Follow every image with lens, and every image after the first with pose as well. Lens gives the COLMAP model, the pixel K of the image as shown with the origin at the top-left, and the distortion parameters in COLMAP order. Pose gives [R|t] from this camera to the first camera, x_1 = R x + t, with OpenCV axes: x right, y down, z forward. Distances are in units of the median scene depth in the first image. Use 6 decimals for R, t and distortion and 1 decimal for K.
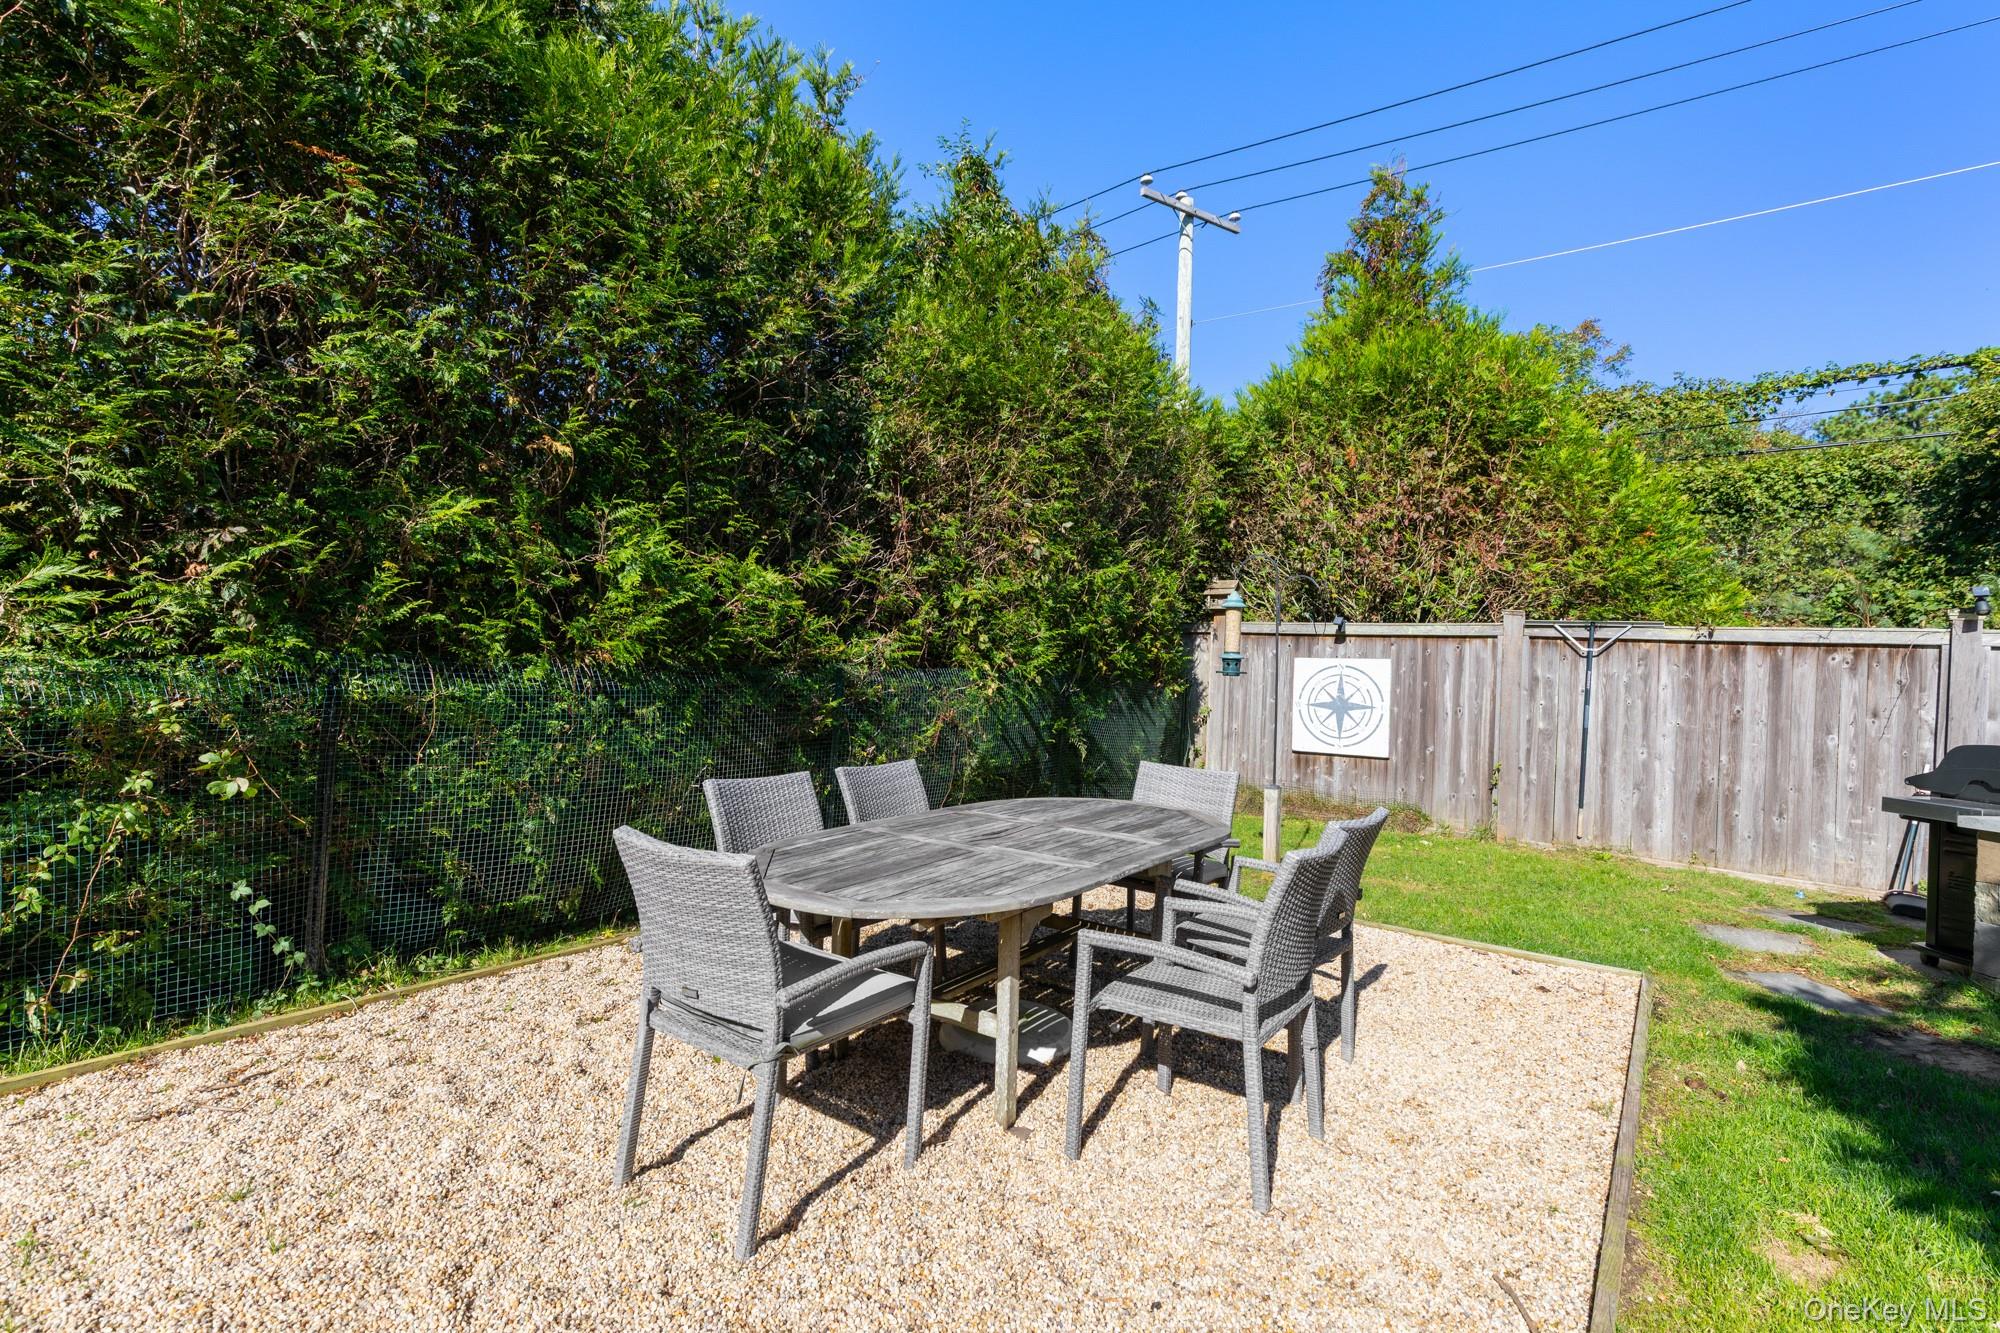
lens RADIAL K [[926.7, 0, 1004.6], [0, 926.7, 665.0], [0, 0, 1]] dist [0.008962, -0.001482]
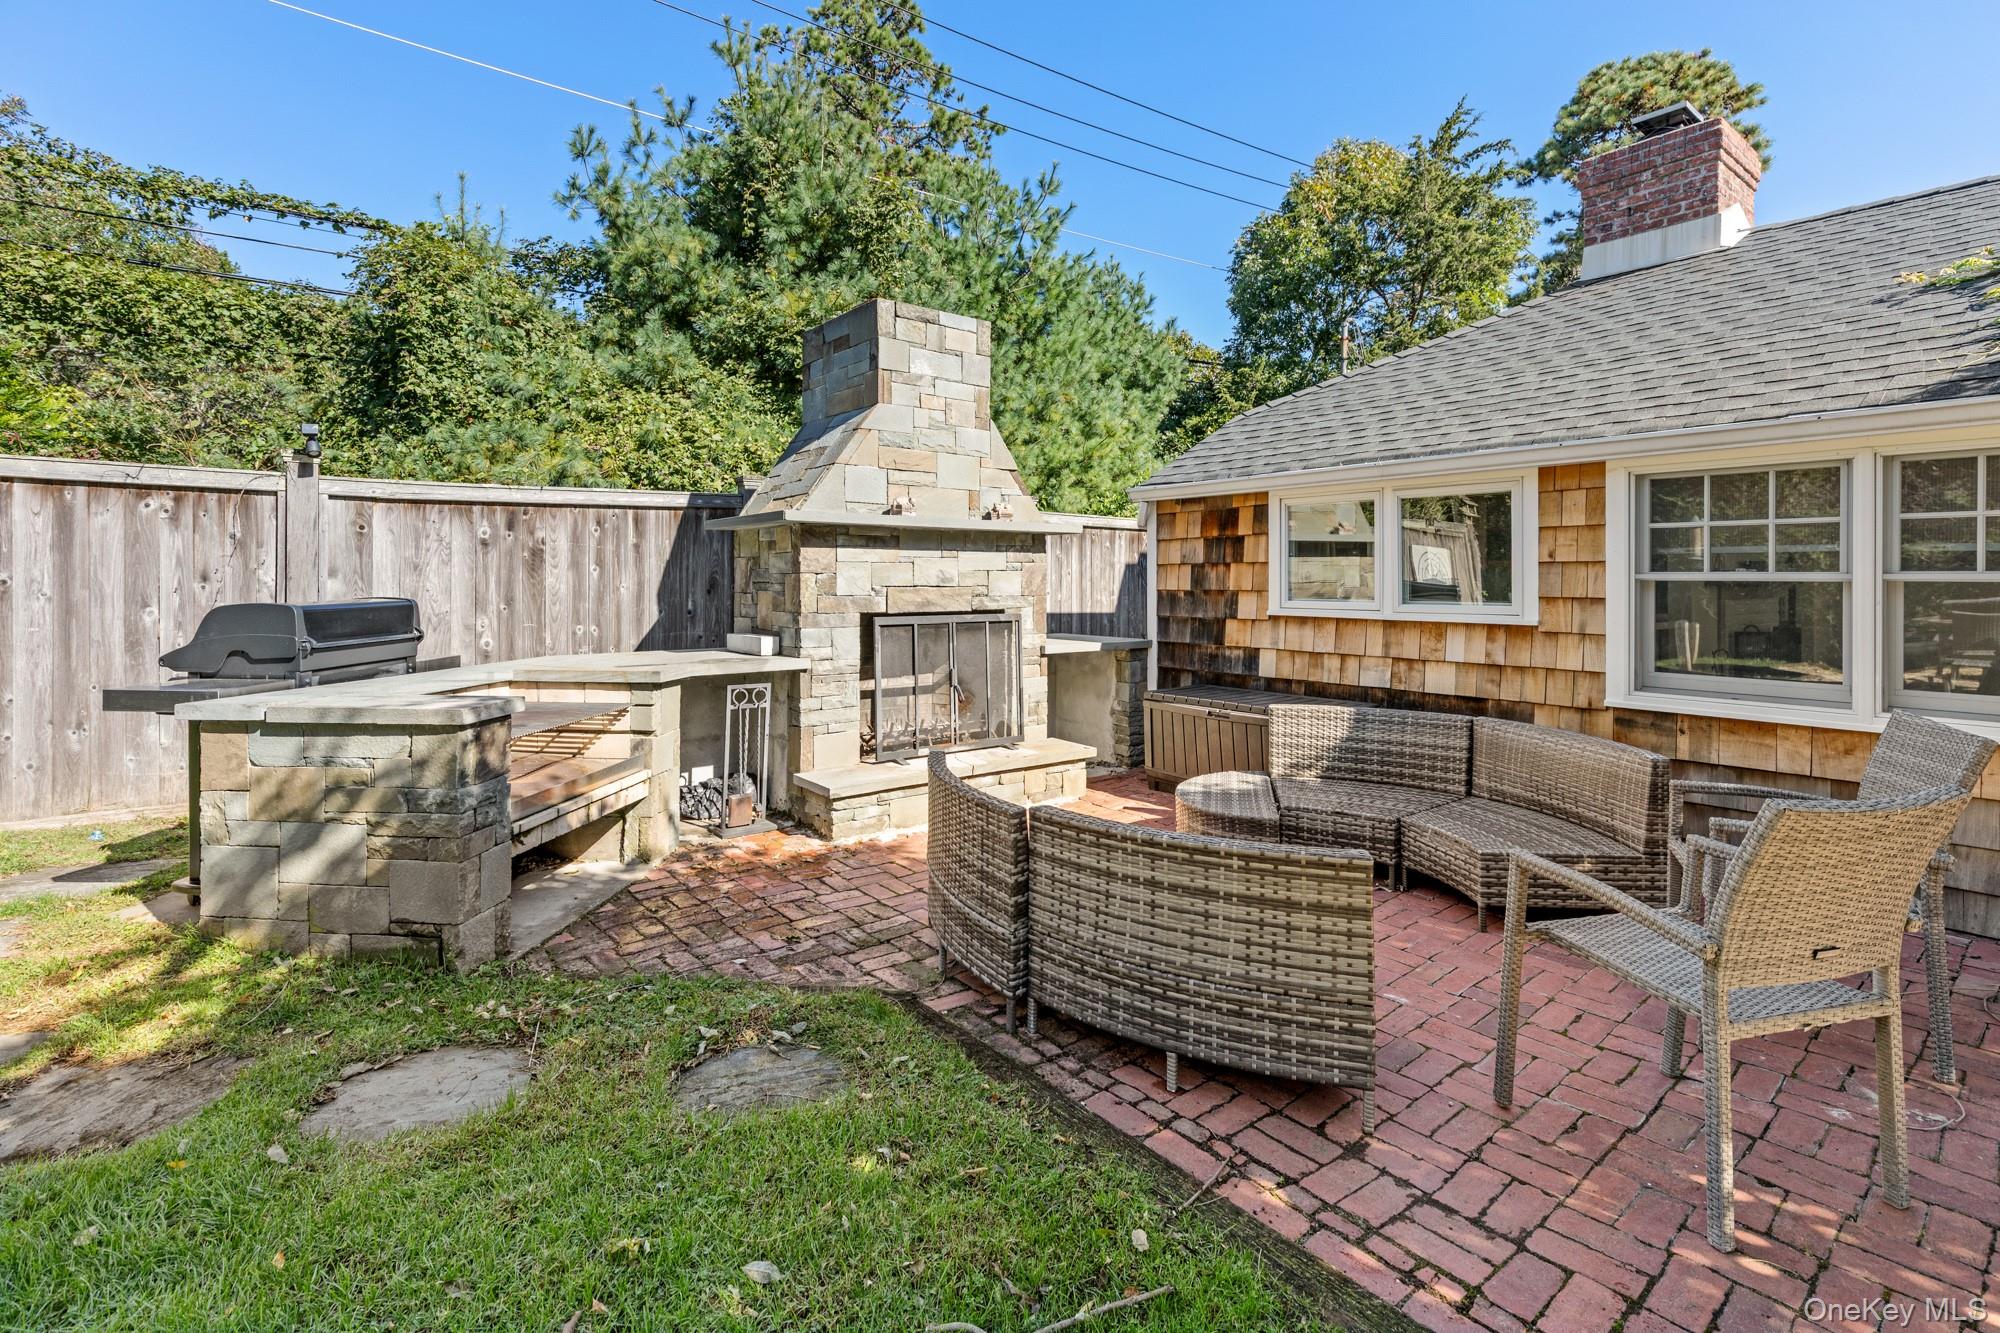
lens RADIAL K [[926.7, 0, 1008.2], [0, 926.7, 578.3], [0, 0, 1]] dist [0.008962, -0.001482]
pose [[0.250677, -0.037498, 0.967344, 0.272652], [0.006139, 0.999291, 0.037145, 0.022613], [-0.968051, -0.003373, 0.250729, 0.119604]]
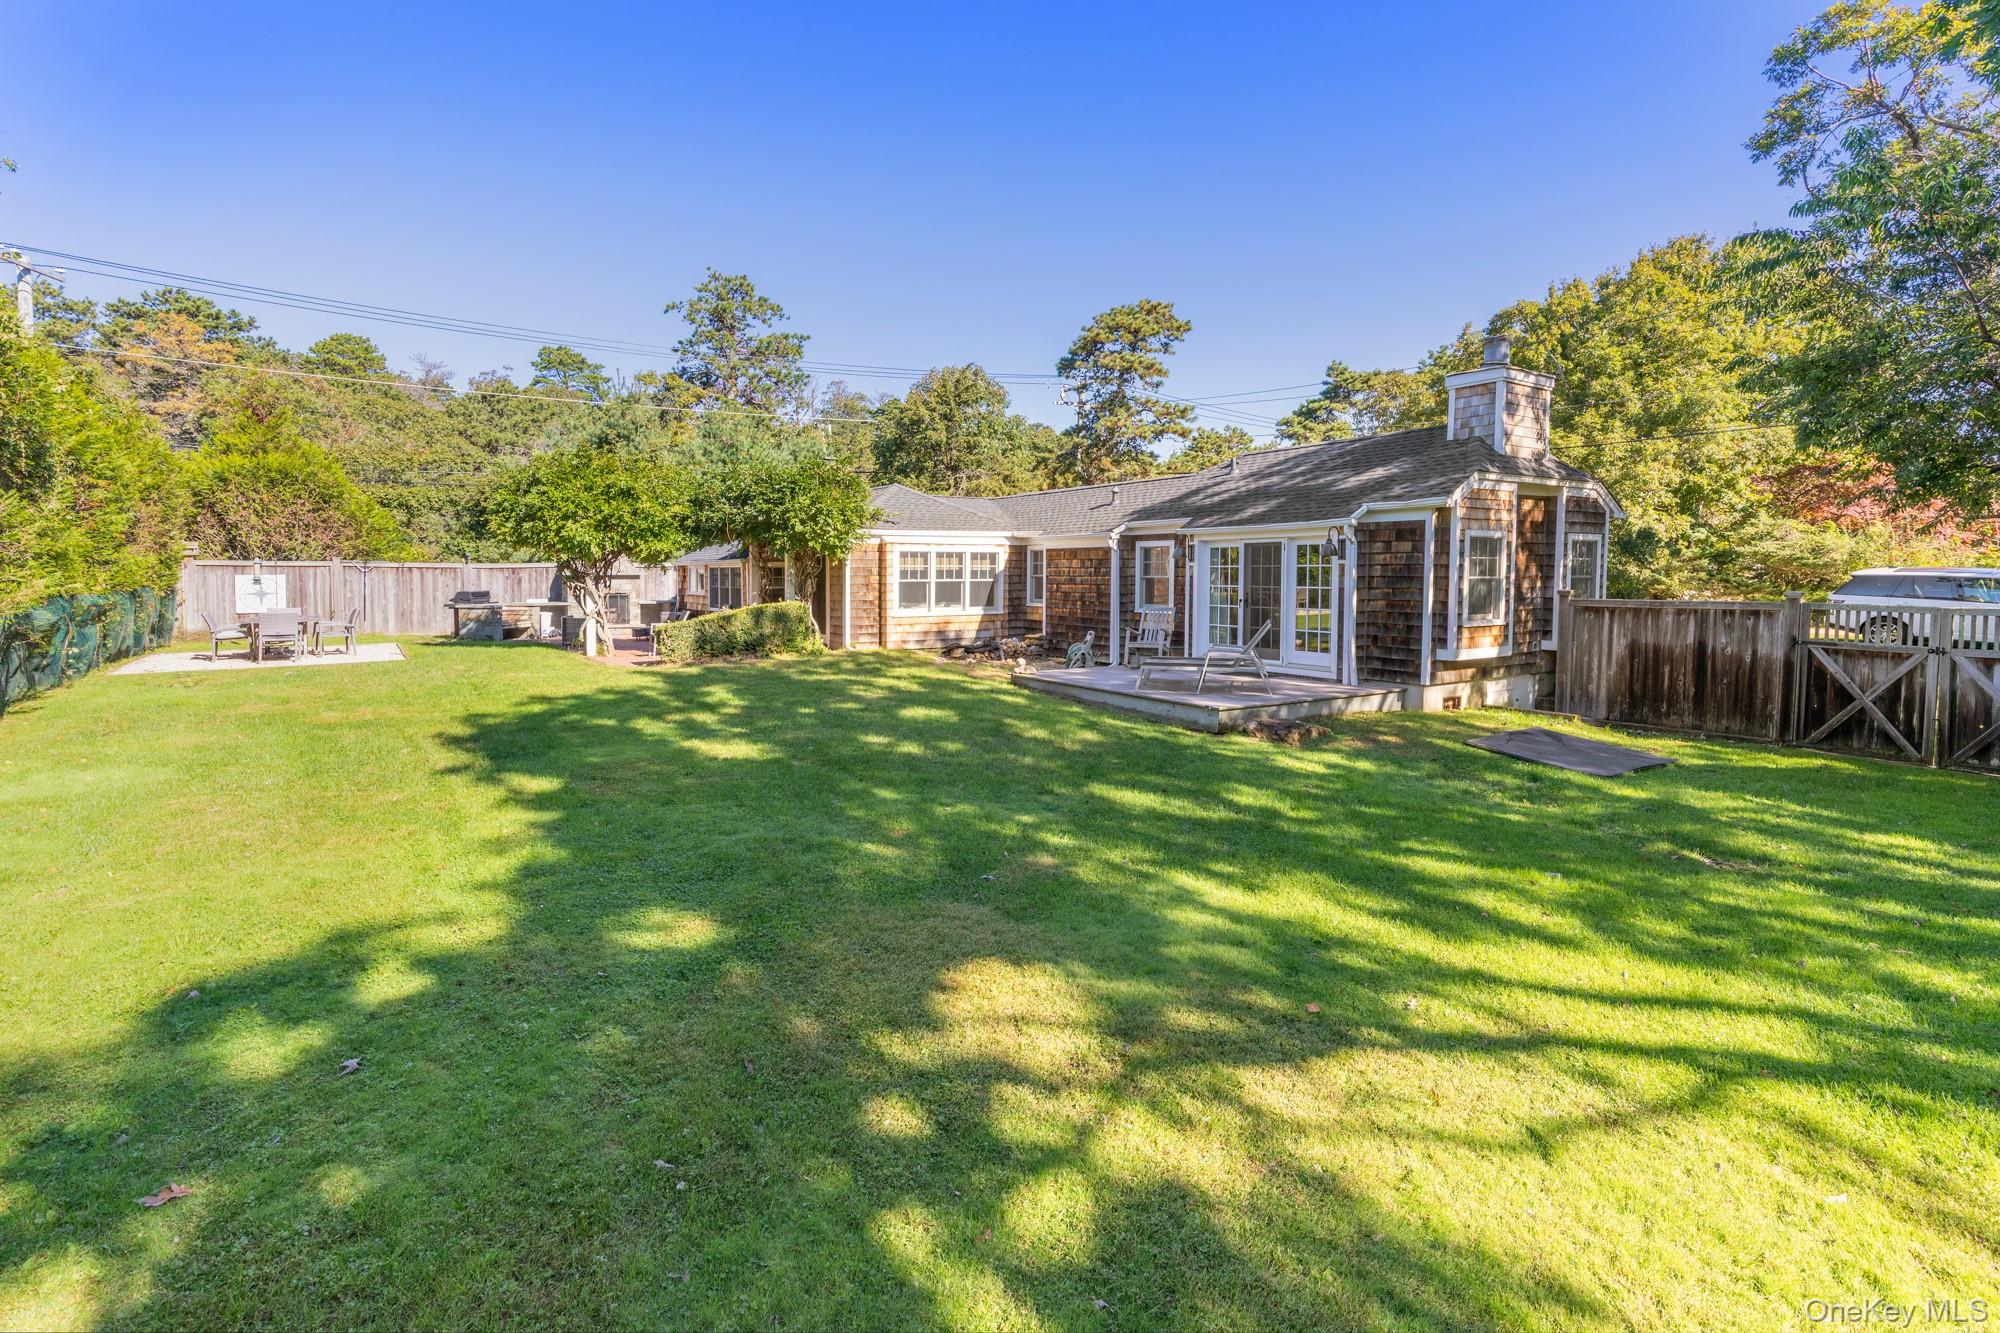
lens RADIAL K [[926.7, 0, 1075.3], [0, 926.7, 598.4], [0, 0, 1]] dist [0.008962, -0.001482]
pose [[0.278505, -0.066956, 0.958098, -1.529723], [0.008674, 0.997702, 0.067202, -0.100151], [-0.960395, -0.010406, 0.278446, -1.935686]]
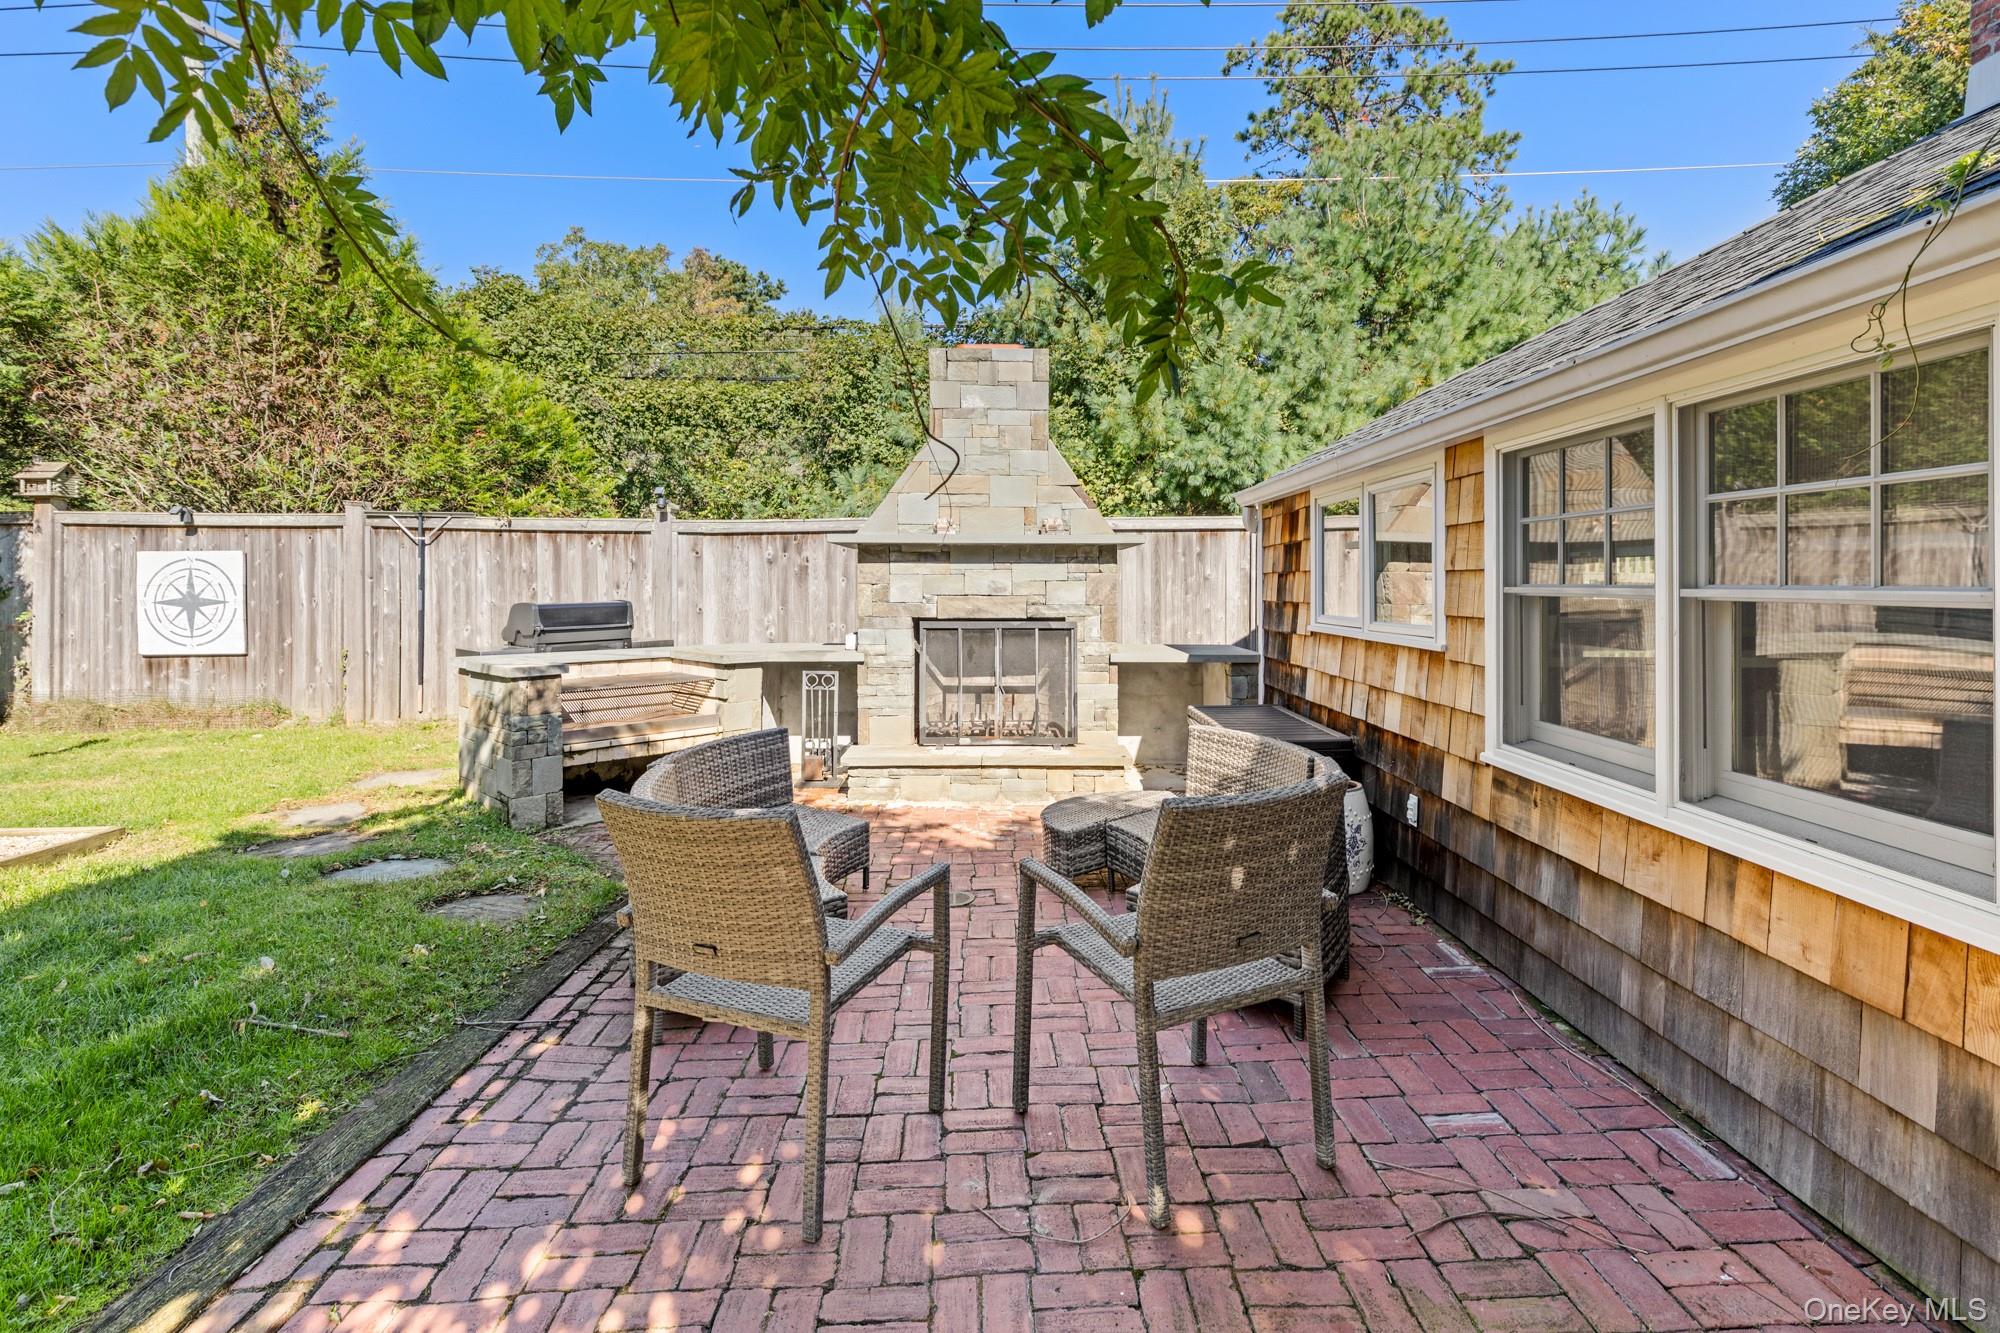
lens RADIAL K [[926.7, 0, 1028.8], [0, 926.7, 593.8], [0, 0, 1]] dist [0.008962, -0.001482]
pose [[0.784371, -0.044259, 0.618711, 0.464646], [0.027056, 0.998943, 0.037158, 0.024541], [-0.619701, -0.012406, 0.784740, -0.264963]]
